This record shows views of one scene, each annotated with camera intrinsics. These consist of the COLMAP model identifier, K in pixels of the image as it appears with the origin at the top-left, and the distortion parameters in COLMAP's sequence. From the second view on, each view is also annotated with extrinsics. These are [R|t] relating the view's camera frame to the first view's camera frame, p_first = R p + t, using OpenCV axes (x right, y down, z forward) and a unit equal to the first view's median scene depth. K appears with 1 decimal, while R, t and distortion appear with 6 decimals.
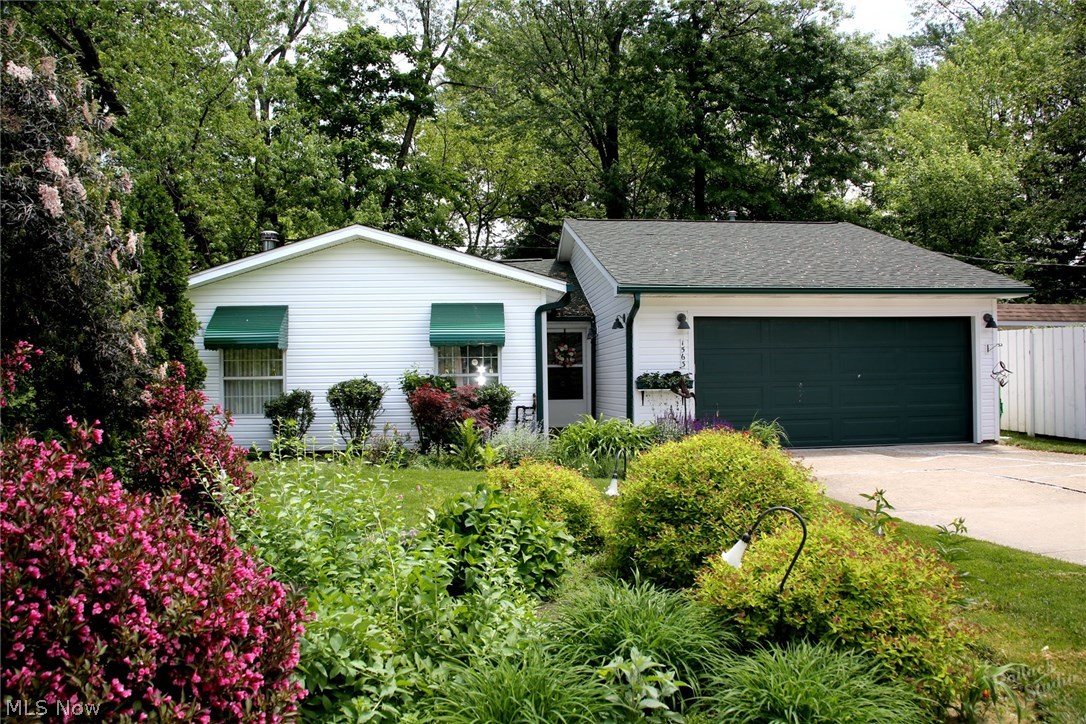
lens RADIAL K [[871.8, 0, 541.8], [0, 871.8, 358.3], [0, 0, 1]] dist [-0.083717, -0.006164]
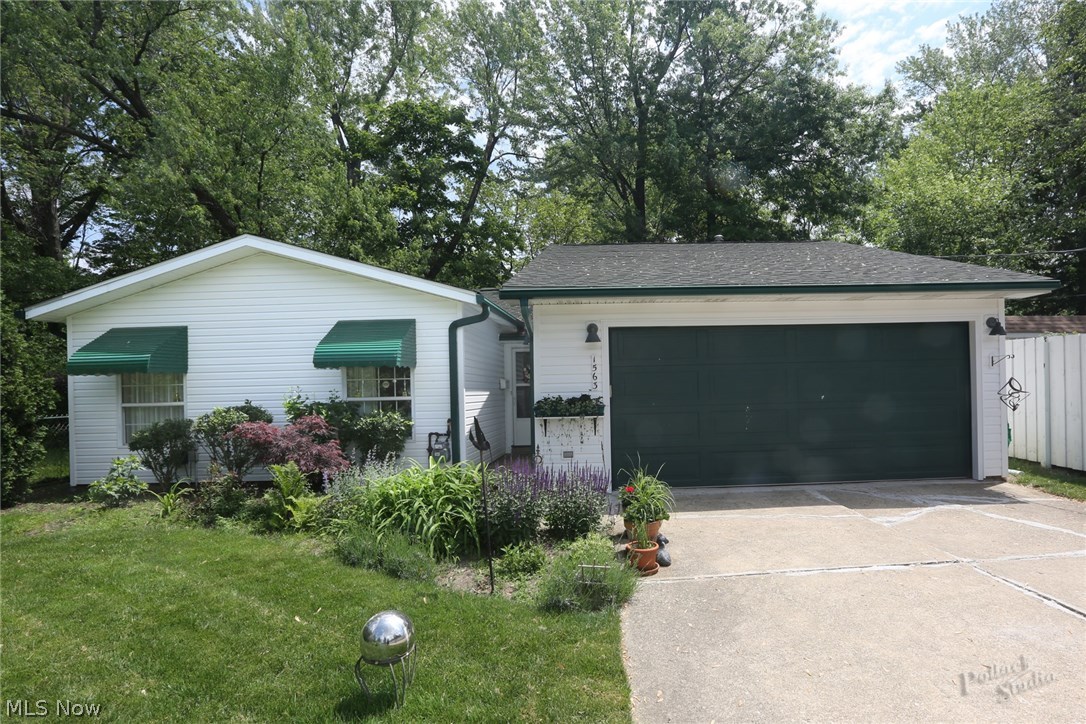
lens RADIAL K [[646.5, 0, 556.9], [0, 646.5, 390.0], [0, 0, 1]] dist [-0.026934, 0.000696]
pose [[0.996357, -0.010296, -0.084660, 0.161796], [0.012387, 0.999630, 0.024211, -0.004057], [0.084379, -0.025172, 0.996116, 0.355022]]
